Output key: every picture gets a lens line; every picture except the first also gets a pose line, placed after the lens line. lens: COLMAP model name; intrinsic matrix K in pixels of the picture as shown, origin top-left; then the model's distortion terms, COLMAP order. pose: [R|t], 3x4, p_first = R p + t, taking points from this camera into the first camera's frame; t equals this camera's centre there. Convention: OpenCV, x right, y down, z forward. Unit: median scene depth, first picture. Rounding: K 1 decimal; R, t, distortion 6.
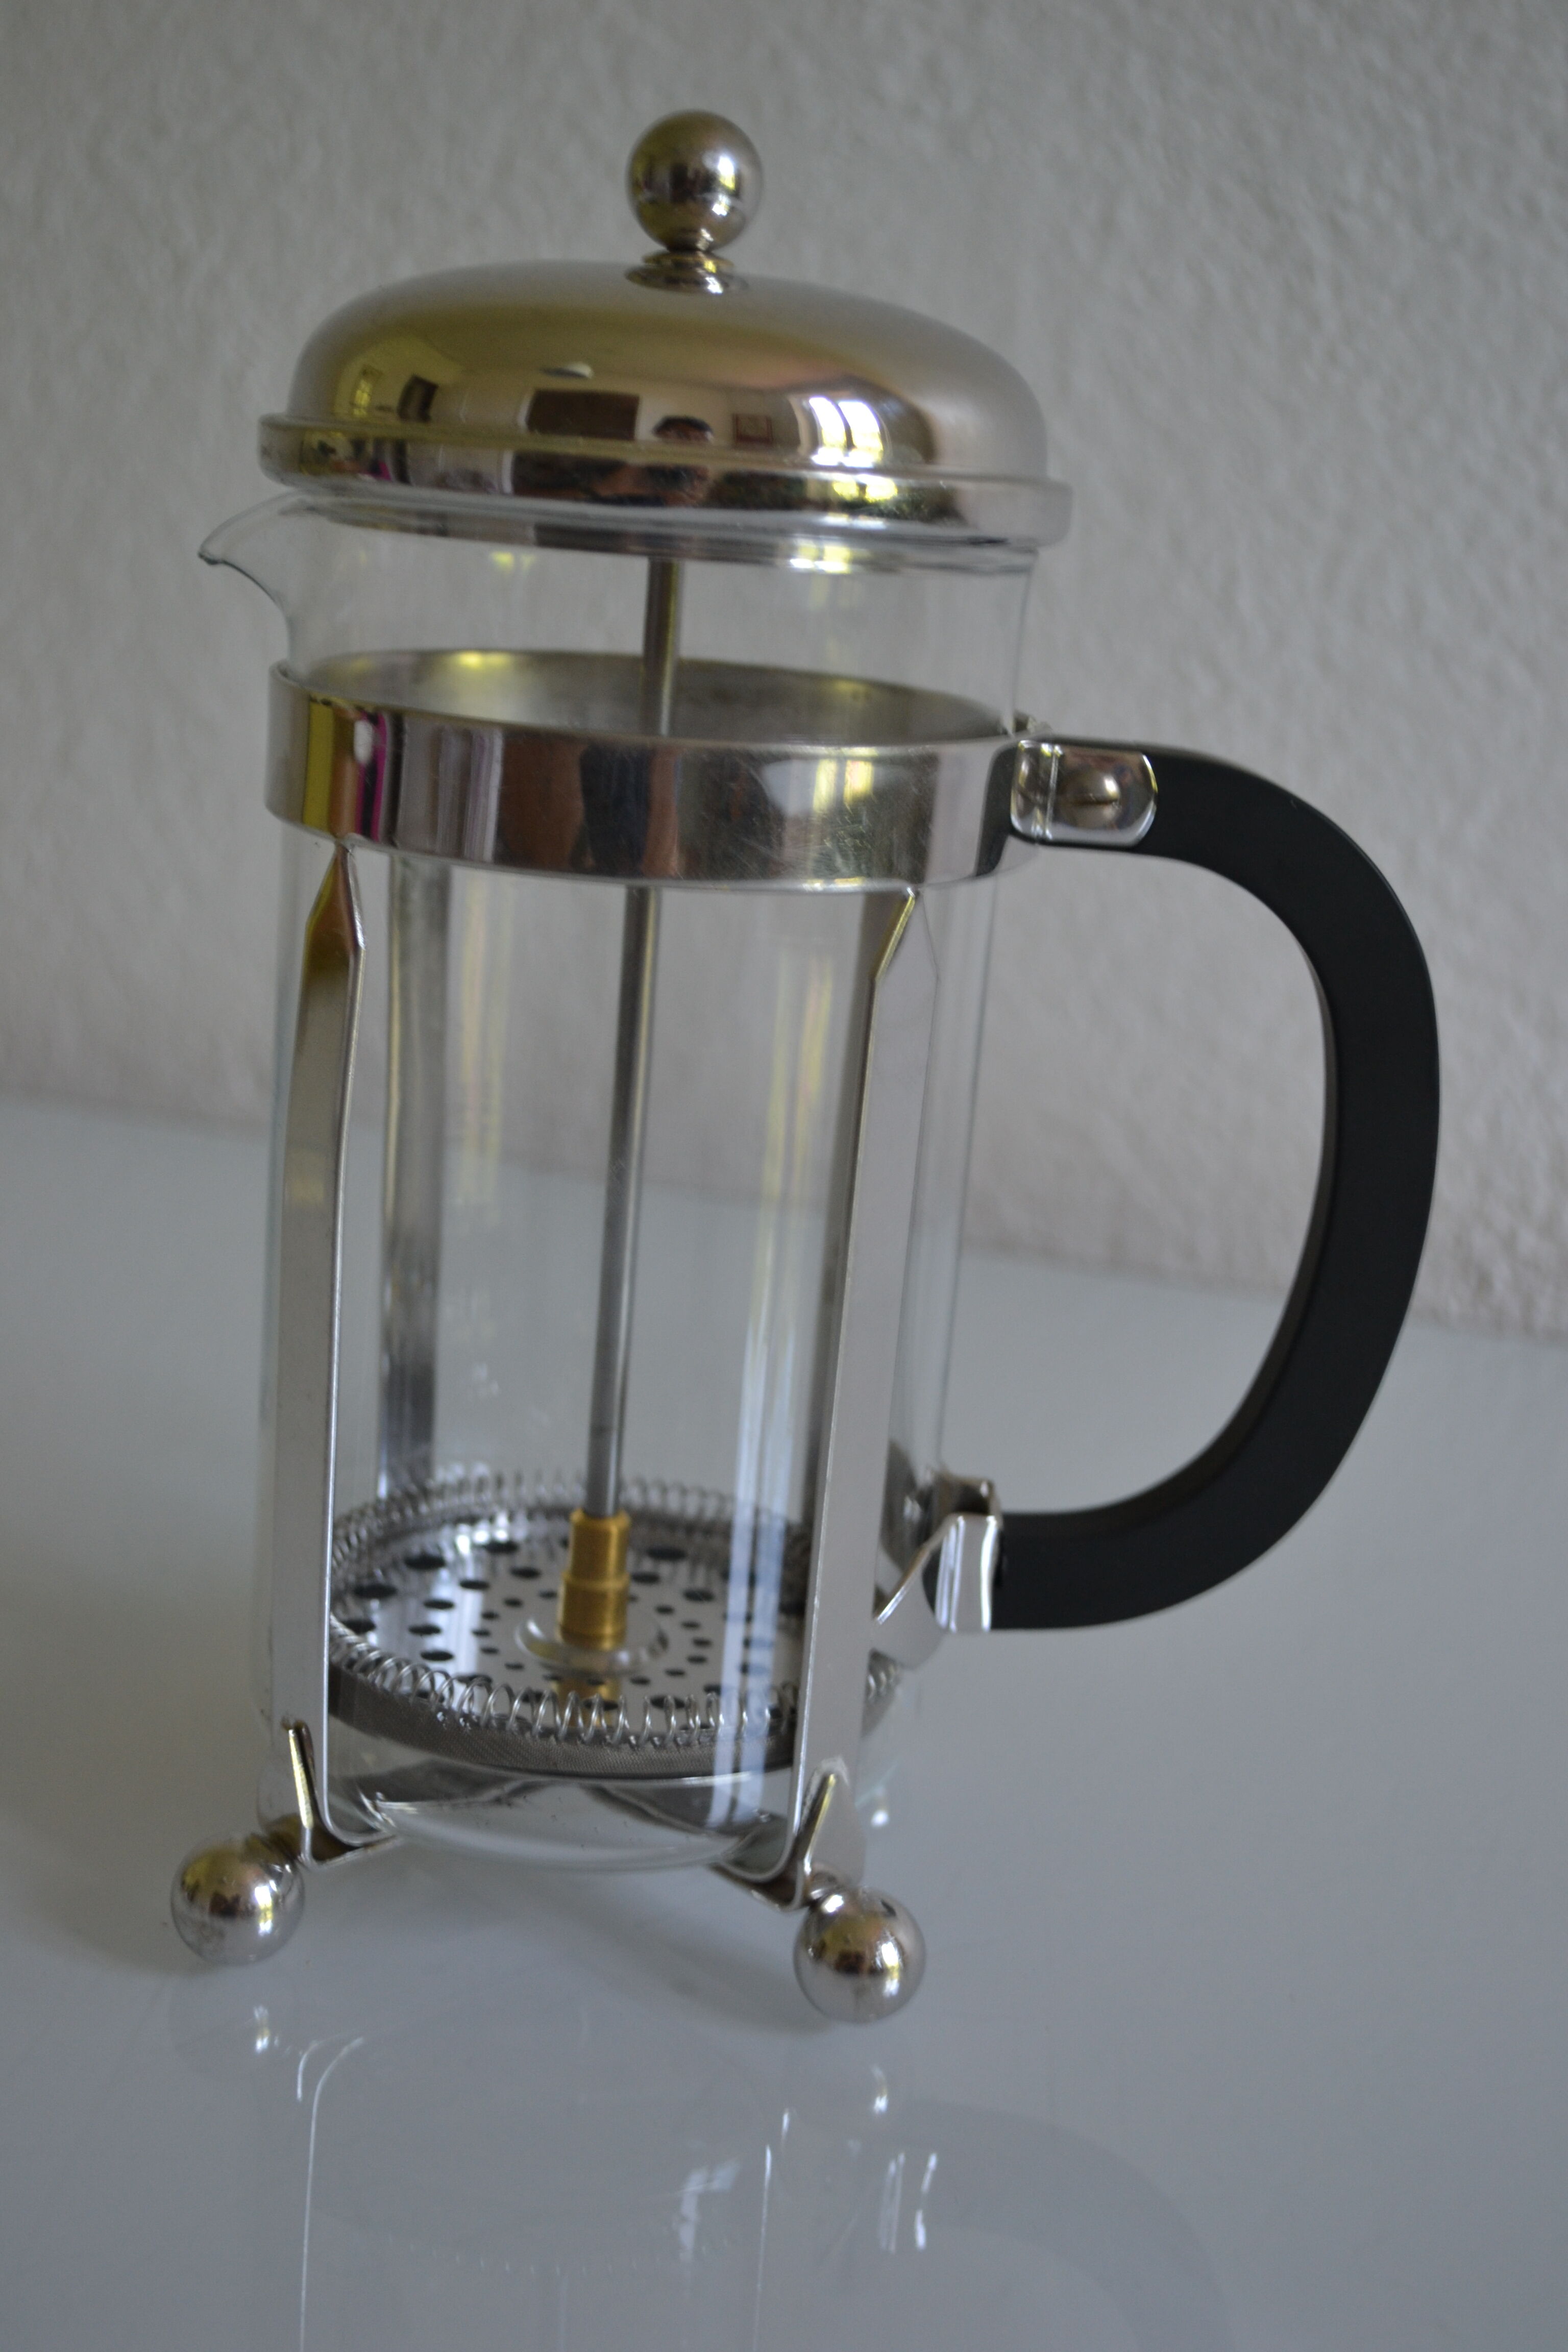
lens RADIAL K [[2913.2, 0, 754.0], [0, 2913.2, 1182.3], [0, 0, 1]] dist [-0.036232, 0.009637]
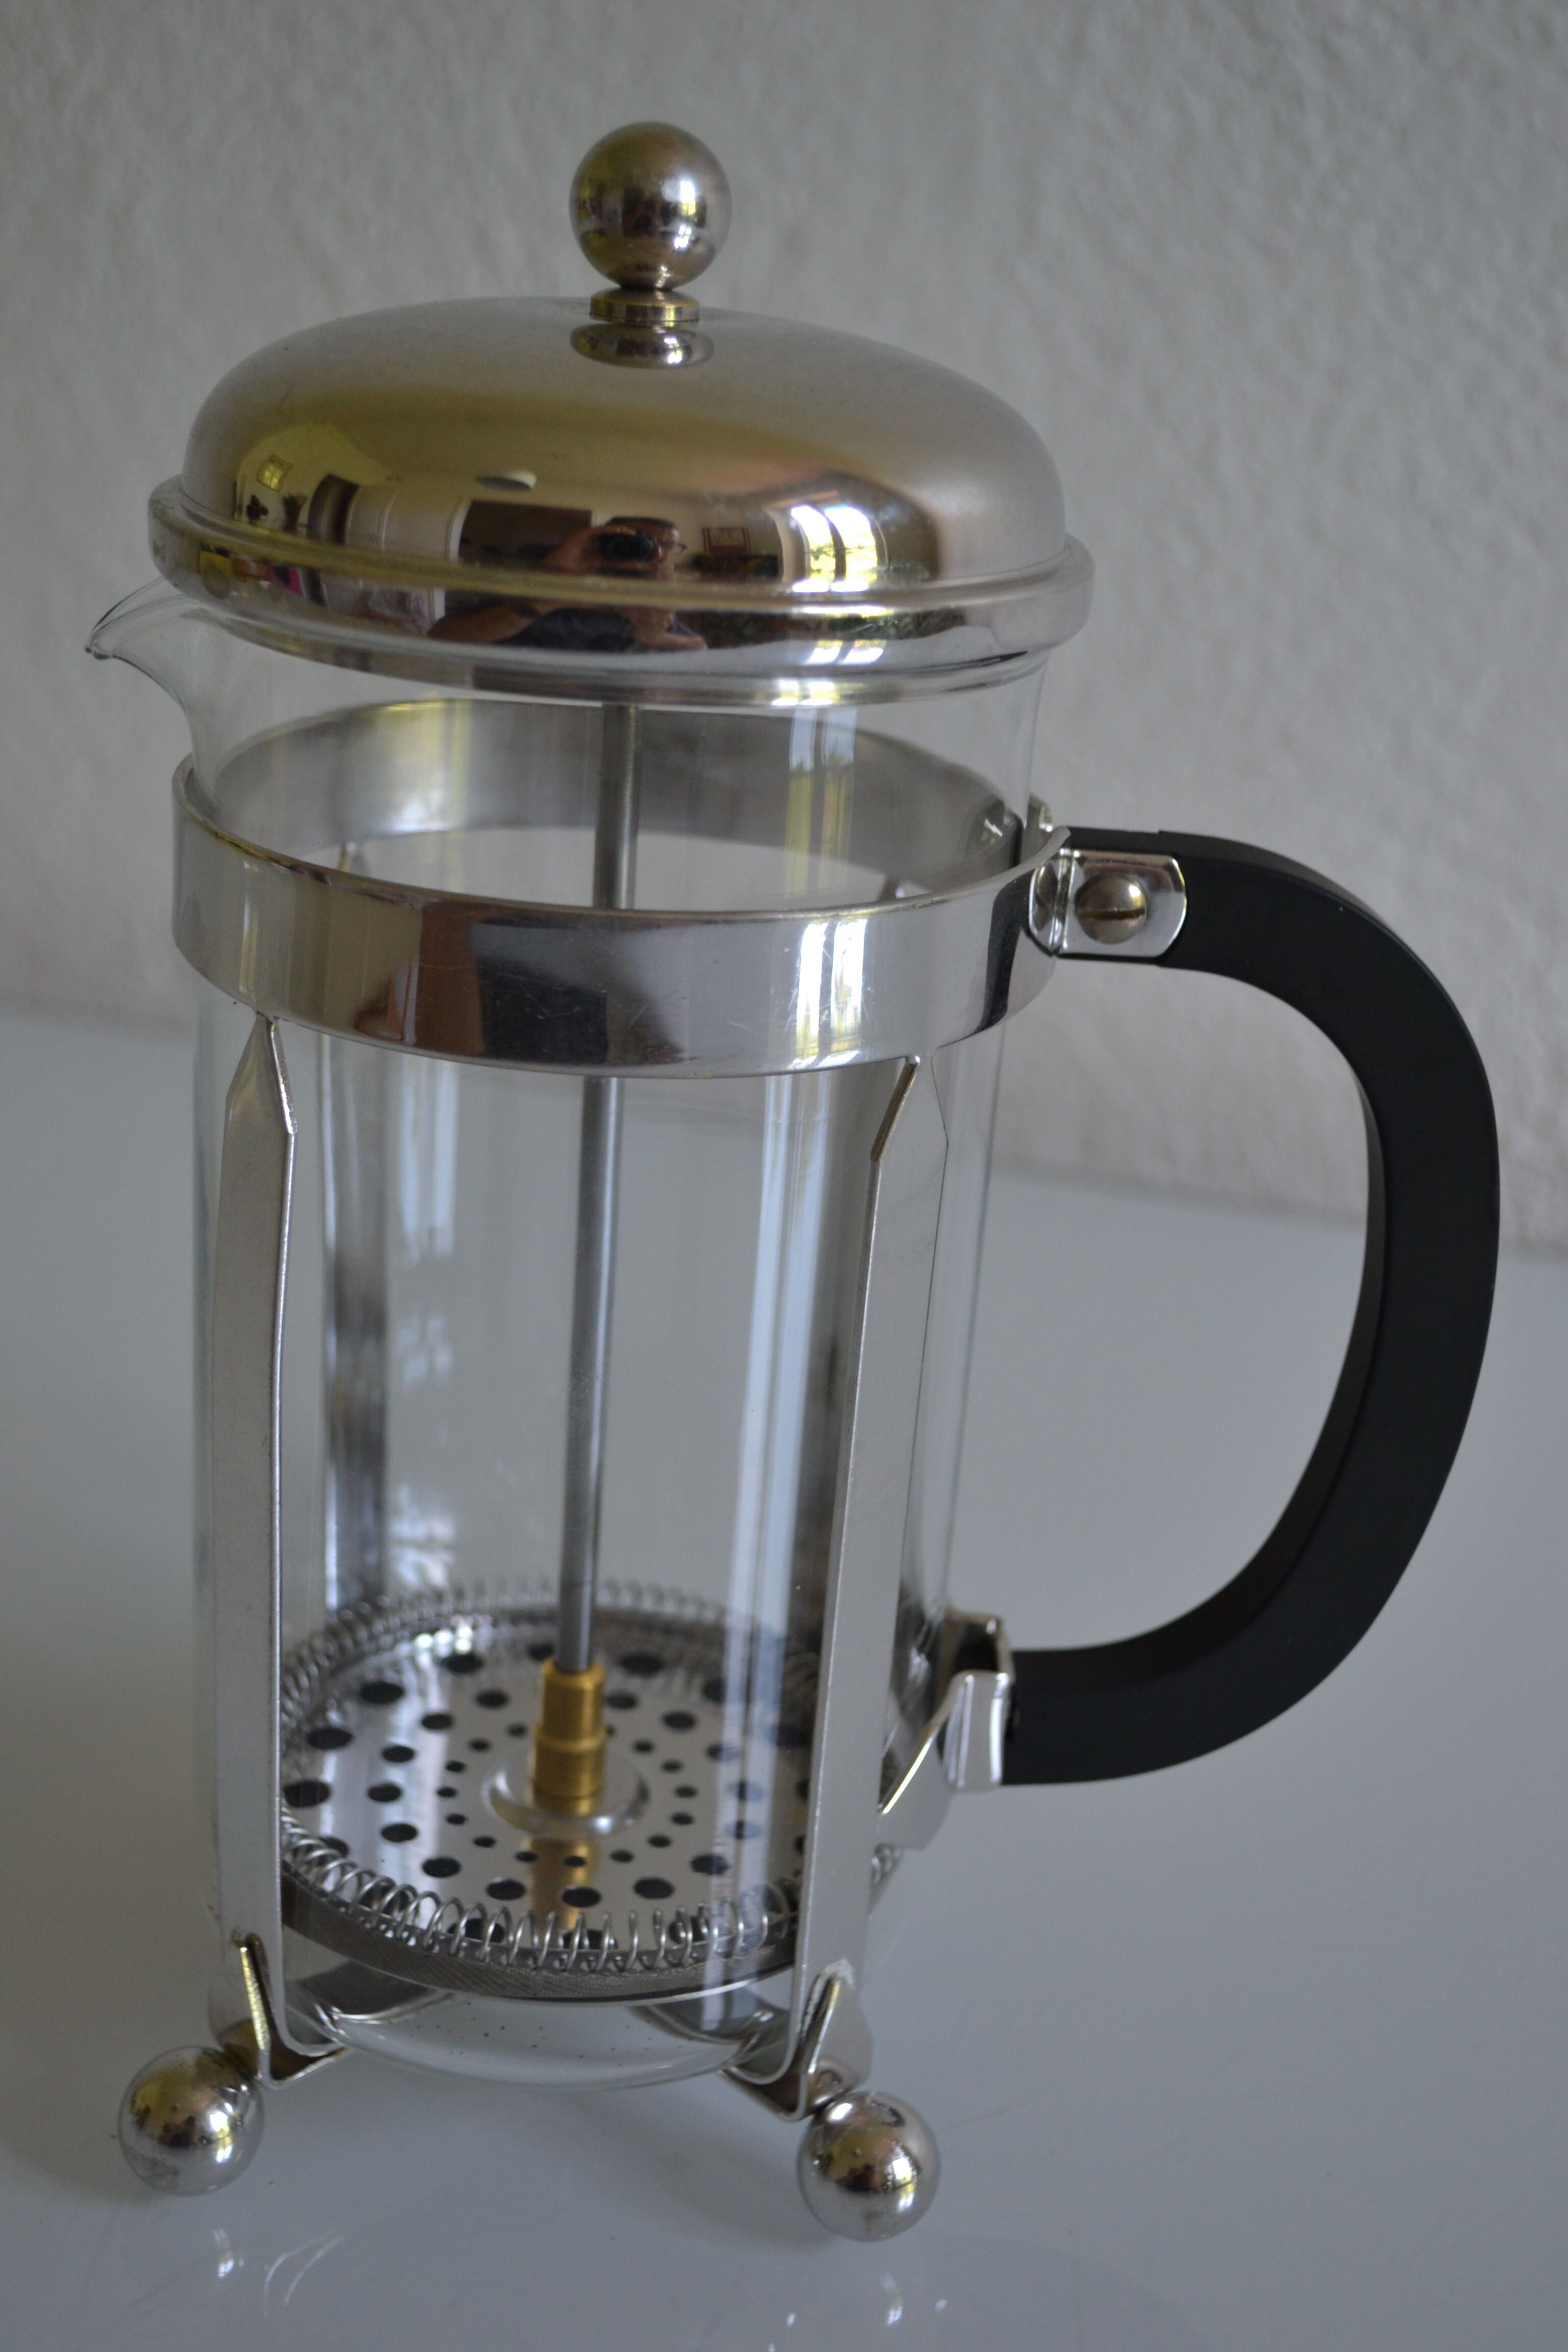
lens RADIAL K [[2913.2, 0, 754.0], [0, 2913.2, 1182.3], [0, 0, 1]] dist [-0.036232, 0.009637]
pose [[0.999521, -0.020965, 0.022757, -0.013586], [0.018418, 0.994104, 0.106857, -0.132348], [-0.024863, -0.106387, 0.994014, 0.107885]]
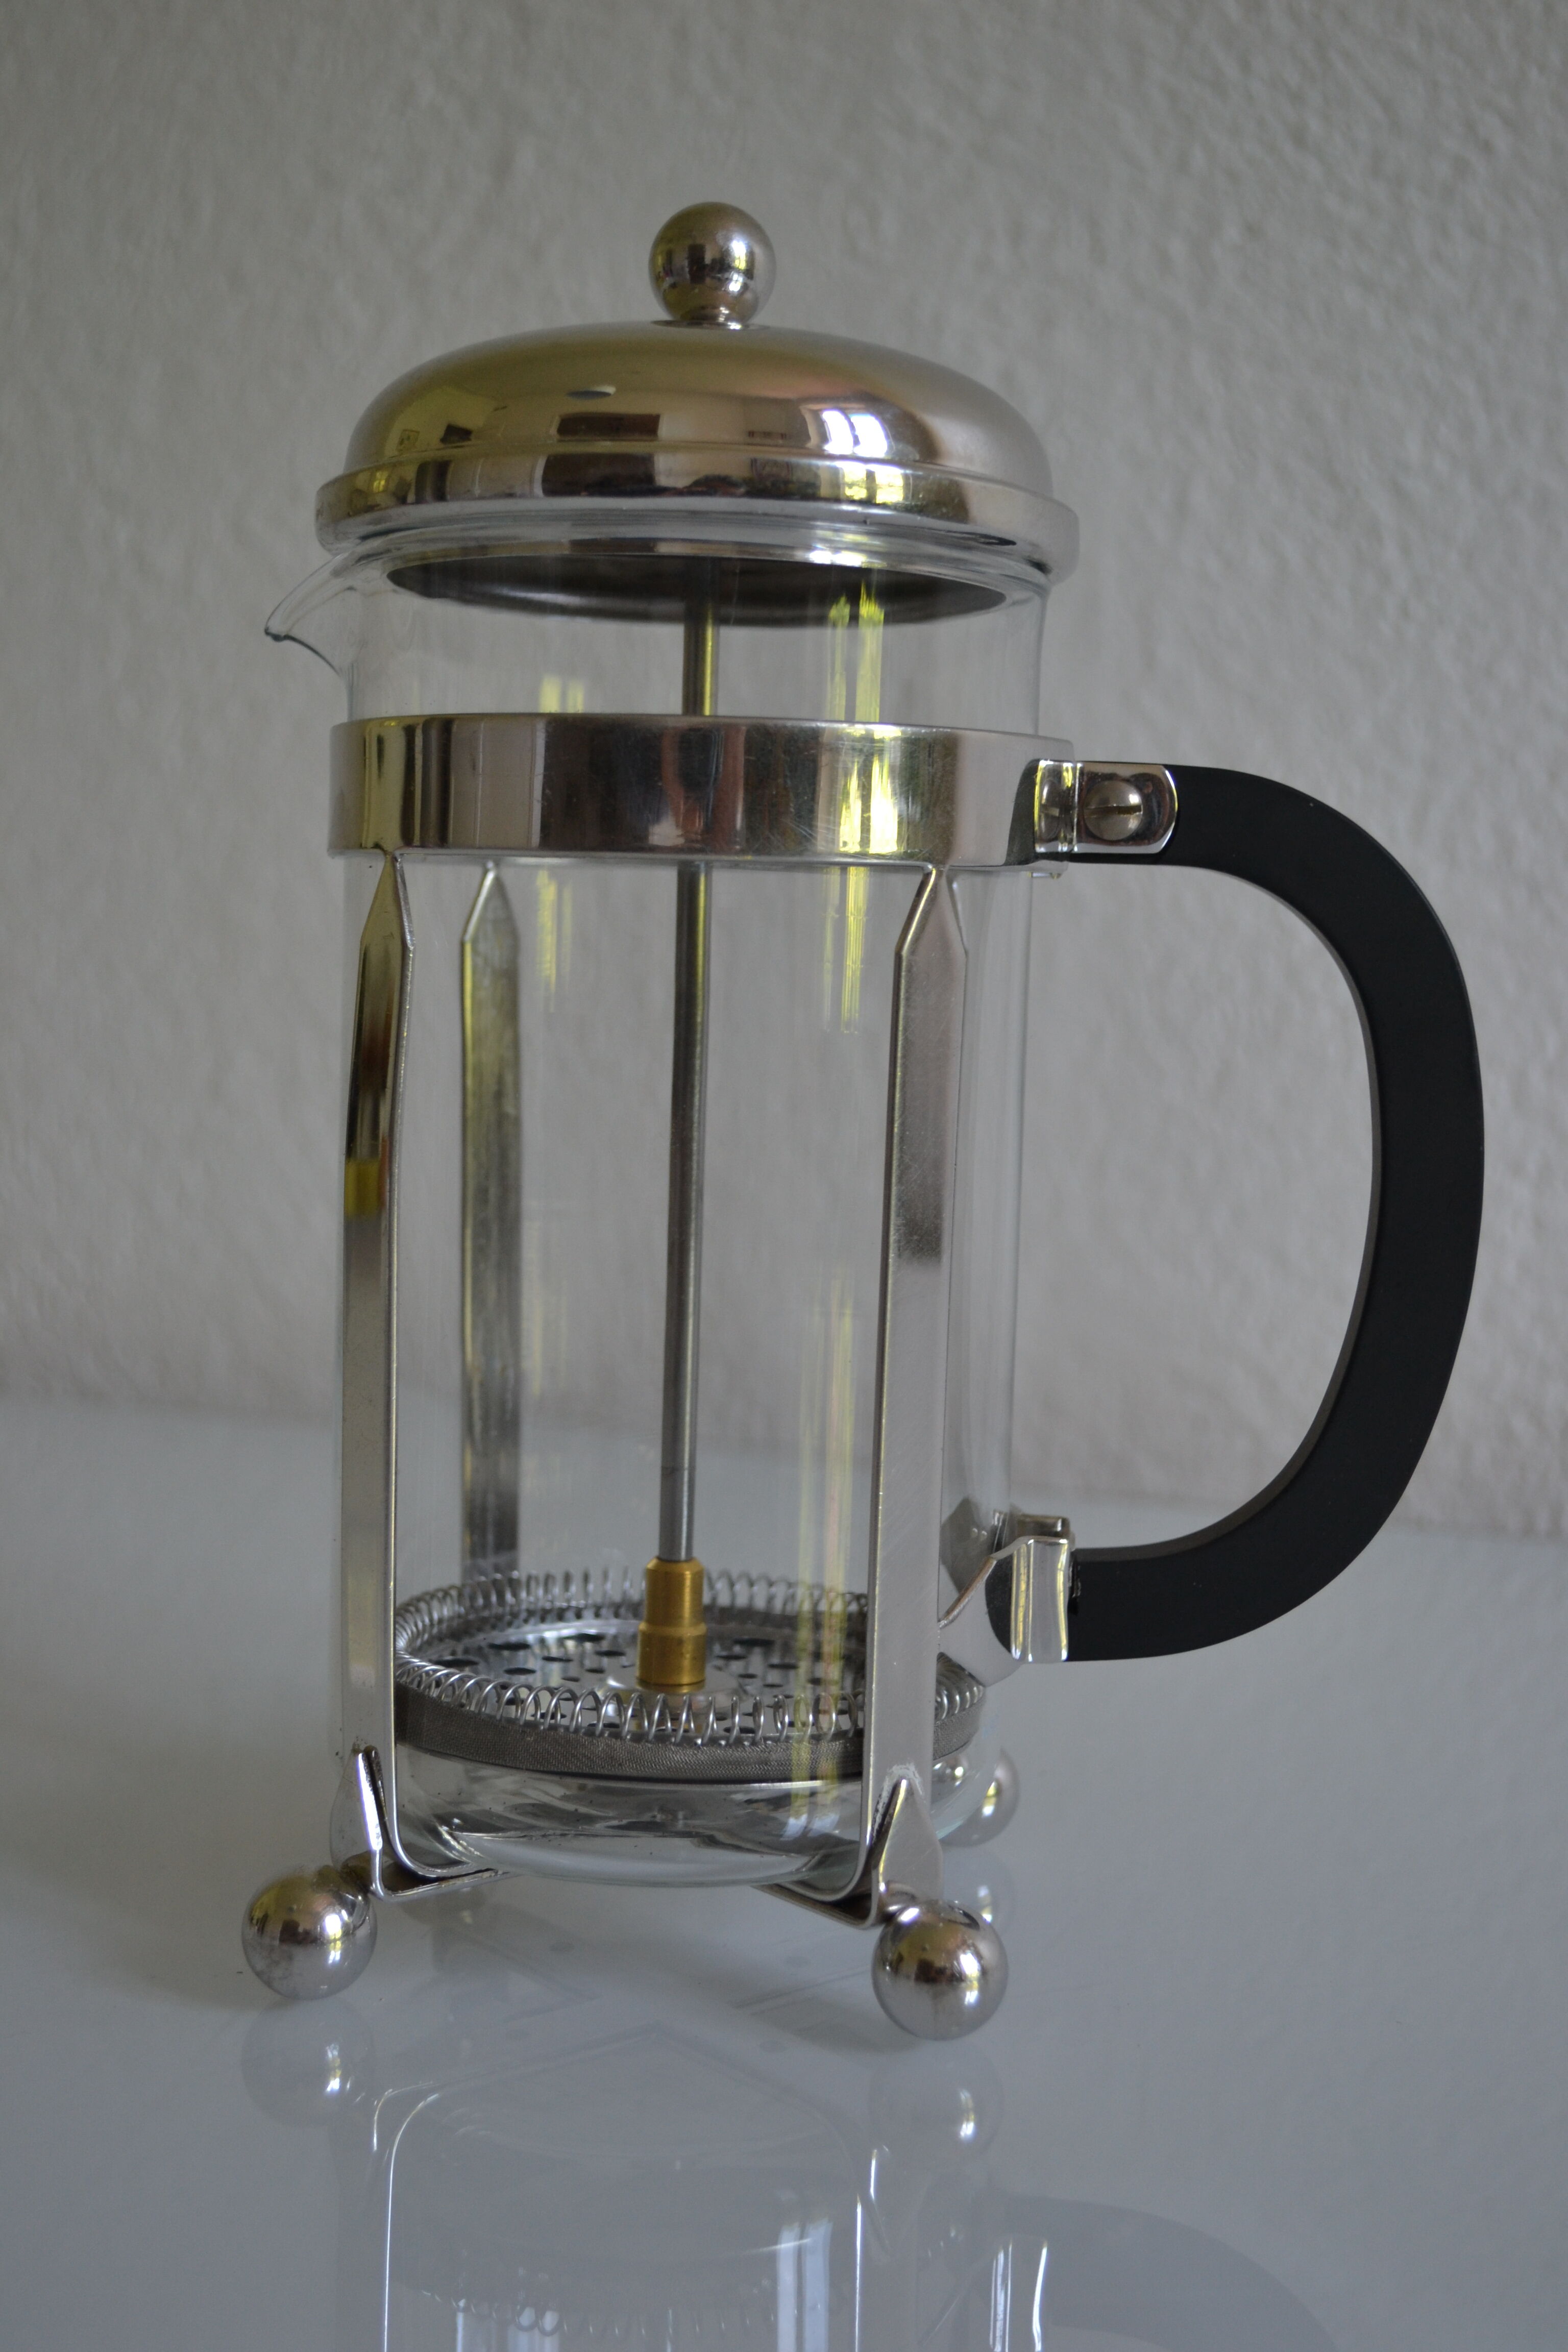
lens RADIAL K [[2913.2, 0, 754.0], [0, 2913.2, 1182.3], [0, 0, 1]] dist [-0.036232, 0.009637]
pose [[0.996917, -0.043489, -0.065302, 0.045323], [0.031308, 0.983686, -0.177150, 0.162778], [0.071941, 0.174560, 0.982015, -0.004112]]
